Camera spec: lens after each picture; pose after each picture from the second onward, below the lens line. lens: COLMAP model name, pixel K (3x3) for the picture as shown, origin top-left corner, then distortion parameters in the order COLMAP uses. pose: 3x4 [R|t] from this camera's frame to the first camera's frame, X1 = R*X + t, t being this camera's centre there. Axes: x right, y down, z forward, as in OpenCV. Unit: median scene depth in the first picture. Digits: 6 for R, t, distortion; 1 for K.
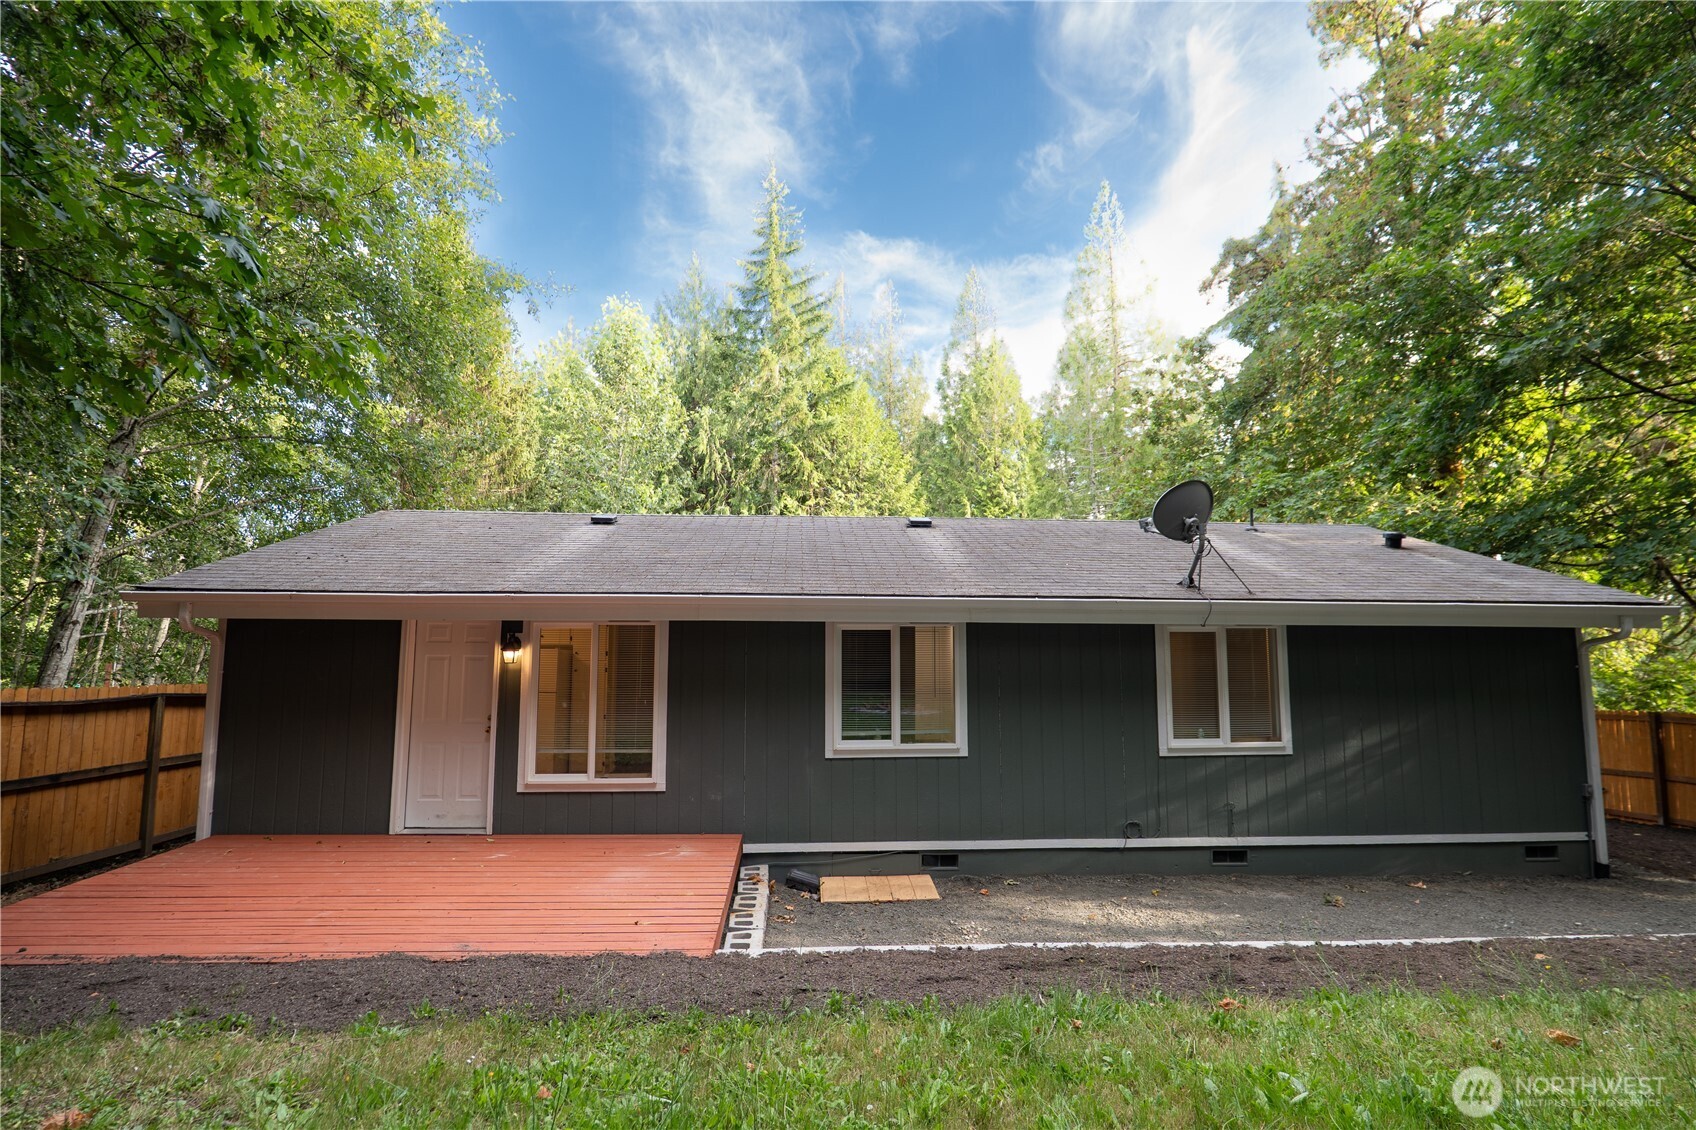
lens RADIAL K [[836.9, 0, 848.0], [0, 836.9, 565.0], [0, 0, 1]] dist [-0.017138, 0.000233]
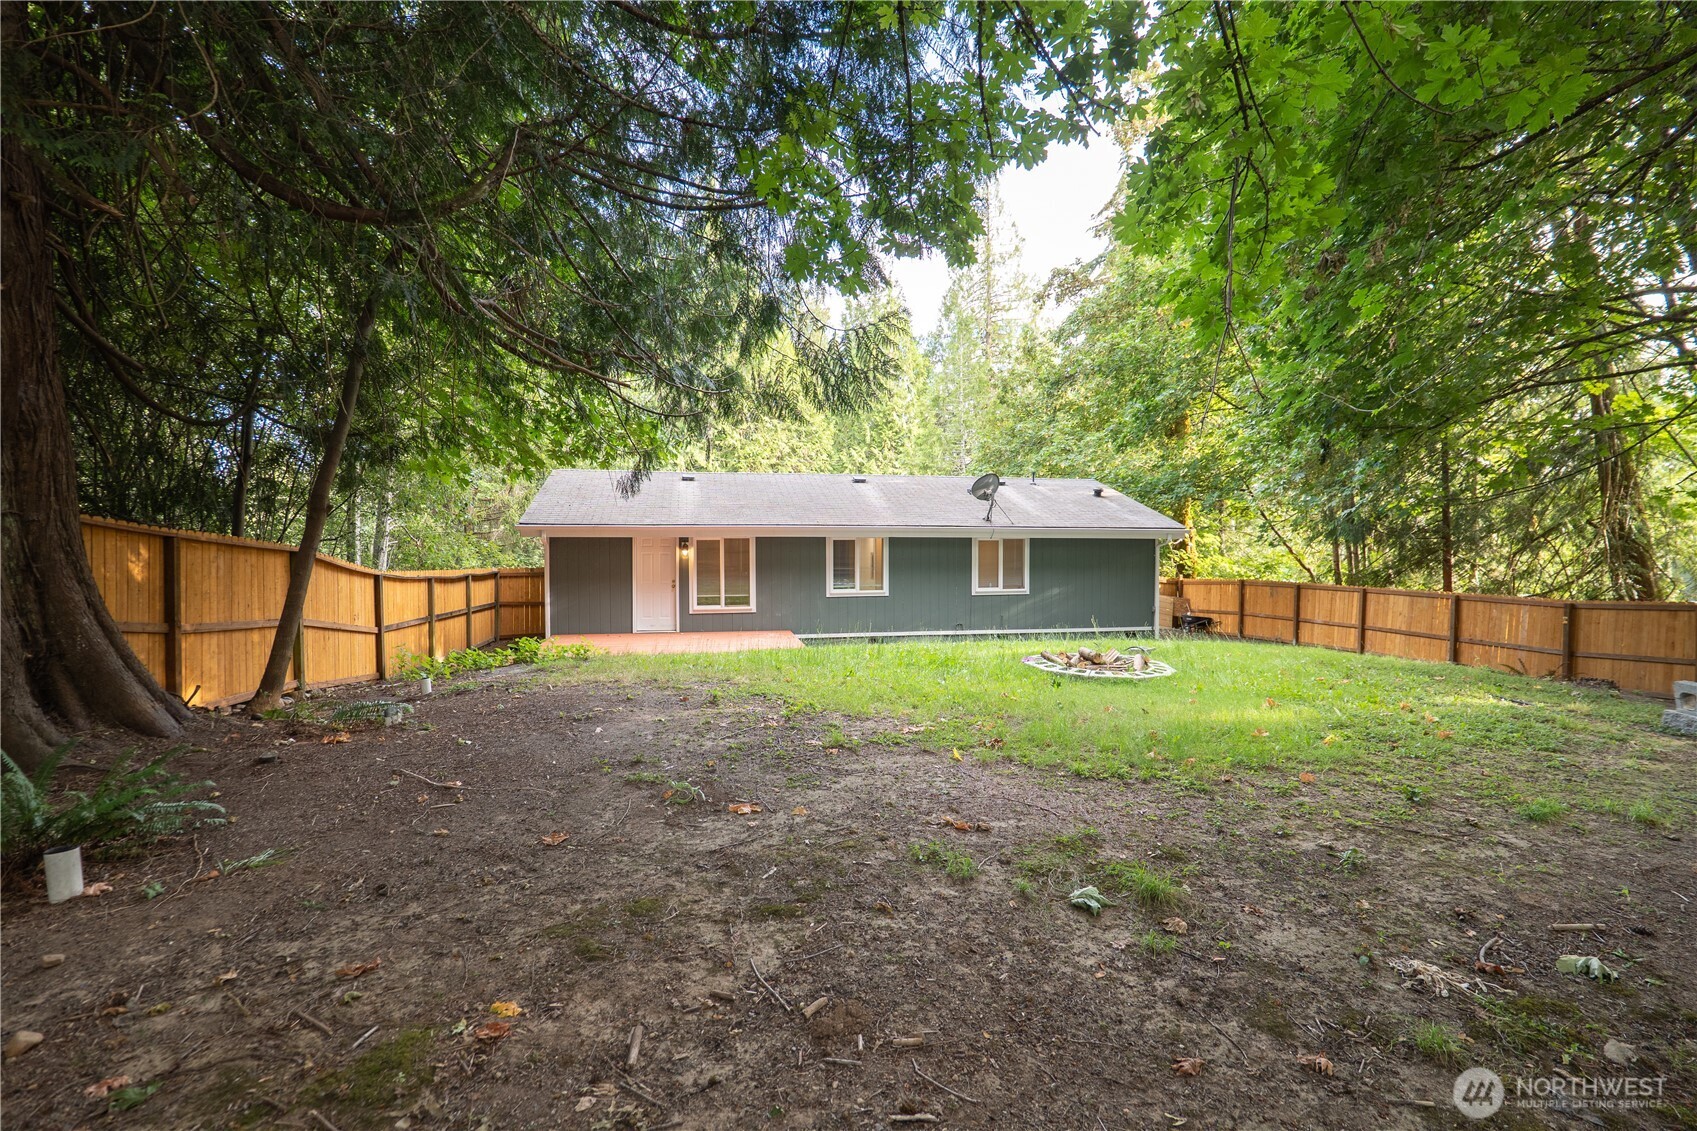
lens RADIAL K [[763.0, 0, 848.5], [0, 763.0, 565.5], [0, 0, 1]] dist [0.000839, 0.000022]
pose [[0.991815, -0.007437, 0.127463, -0.221106], [-0.009092, 0.991654, 0.128603, -0.114018], [-0.127356, -0.128709, 0.983471, -0.979498]]
